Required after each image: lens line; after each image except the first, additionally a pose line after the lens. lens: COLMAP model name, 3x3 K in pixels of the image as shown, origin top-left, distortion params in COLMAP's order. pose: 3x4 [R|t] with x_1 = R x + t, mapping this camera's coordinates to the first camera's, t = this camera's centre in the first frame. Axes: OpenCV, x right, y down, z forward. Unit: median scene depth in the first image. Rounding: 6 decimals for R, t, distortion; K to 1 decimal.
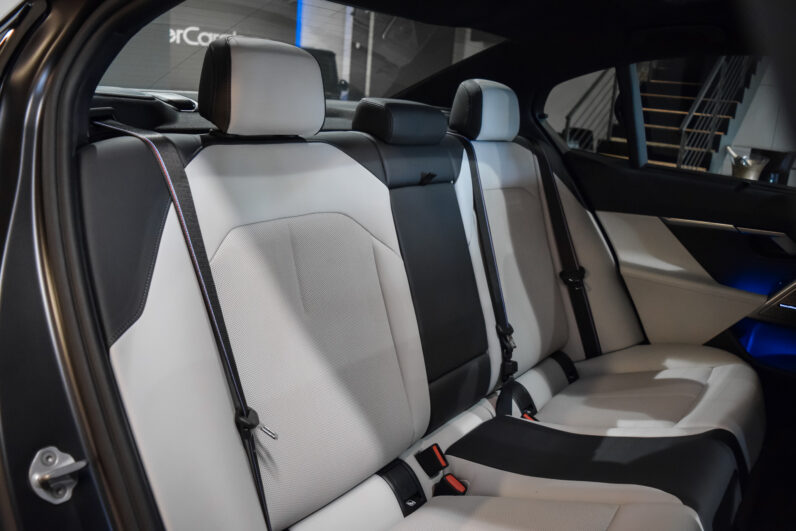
lens RADIAL K [[621.5, 0, 398.6], [0, 621.5, 264.3], [0, 0, 1]] dist [-0.074979, -0.008109]
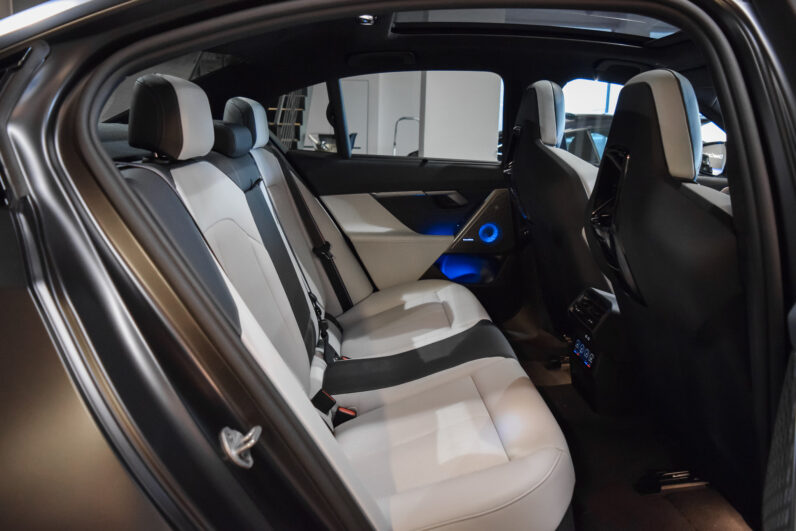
lens RADIAL K [[621.5, 0, 396.3], [0, 621.5, 264.9], [0, 0, 1]] dist [-0.074979, -0.008109]
pose [[0.762989, -0.201288, 0.614273, -0.390271], [0.199089, 0.977263, 0.072946, -0.013354], [-0.614989, 0.066638, 0.785715, -0.072648]]
